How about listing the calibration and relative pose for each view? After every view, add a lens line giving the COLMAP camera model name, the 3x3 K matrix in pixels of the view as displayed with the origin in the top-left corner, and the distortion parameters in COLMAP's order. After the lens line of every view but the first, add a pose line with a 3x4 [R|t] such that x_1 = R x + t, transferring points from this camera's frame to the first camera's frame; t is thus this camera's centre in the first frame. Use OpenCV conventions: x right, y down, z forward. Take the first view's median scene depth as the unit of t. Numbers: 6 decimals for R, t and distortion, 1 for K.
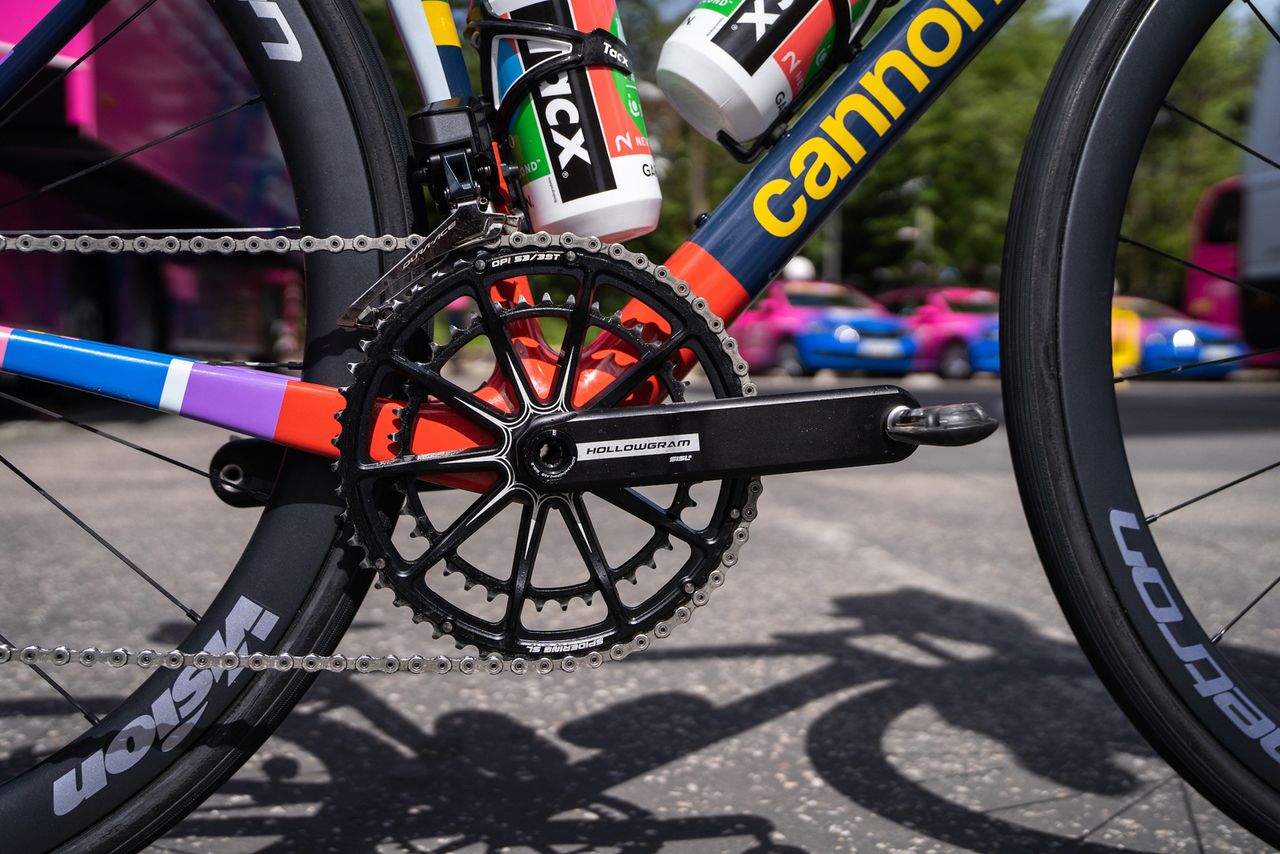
lens RADIAL K [[1257.1, 0, 637.7], [0, 1257.1, 410.0], [0, 0, 1]] dist [-0.004722, -0.000676]
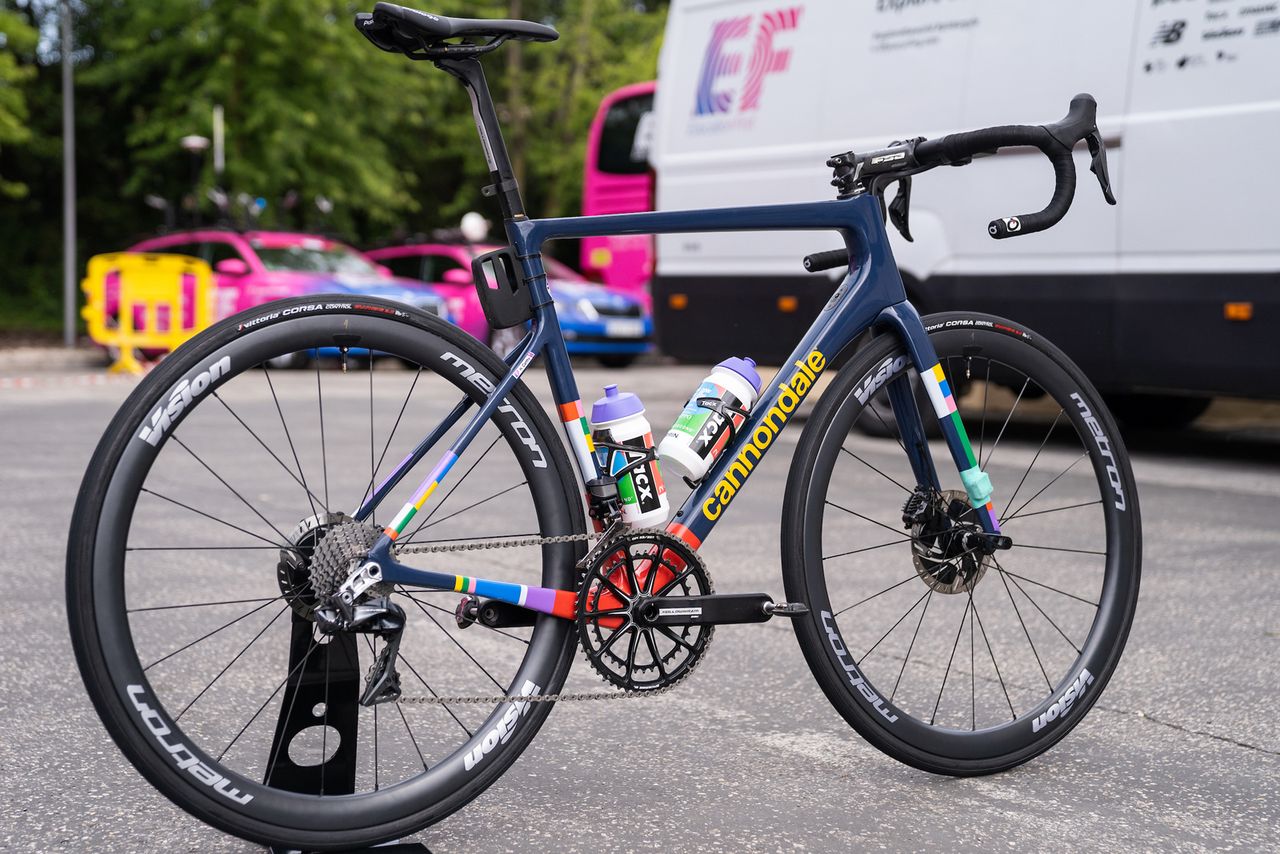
lens RADIAL K [[1947.6, 0, 623.5], [0, 1947.6, 403.9], [0, 0, 1]] dist [0.236778, 0.013326]
pose [[0.926268, -0.019212, 0.376376, -1.596247], [0.036261, 0.998610, -0.038265, -0.239246], [-0.375118, 0.049091, 0.925676, -2.696019]]
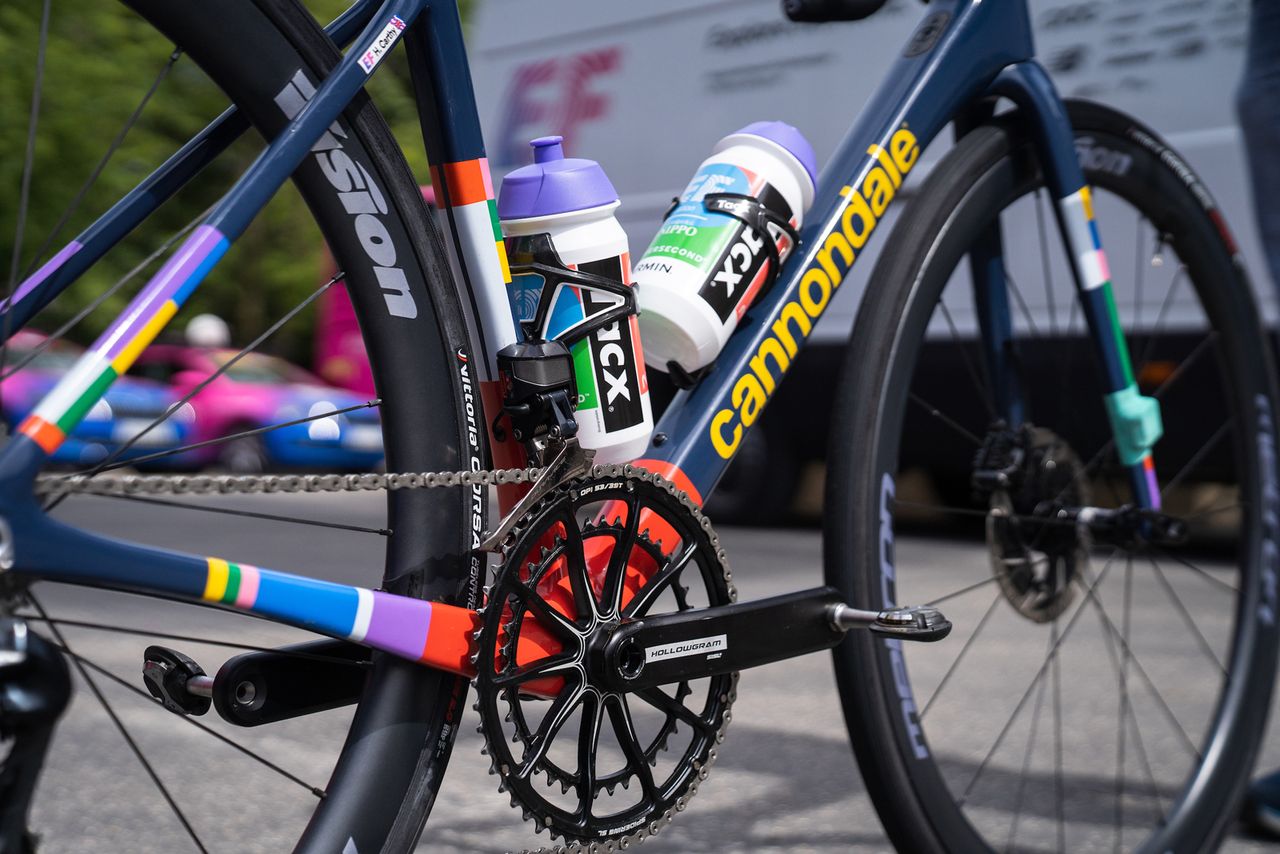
lens RADIAL K [[1888.6, 0, 640.0], [0, 1888.6, 427.0], [0, 0, 1]] dist [0.147909, -0.033014]
pose [[0.793161, 0.017534, 0.608760, -1.078101], [-0.007371, 0.999789, -0.019192, -0.138802], [-0.608968, 0.010735, 0.793122, -0.371185]]
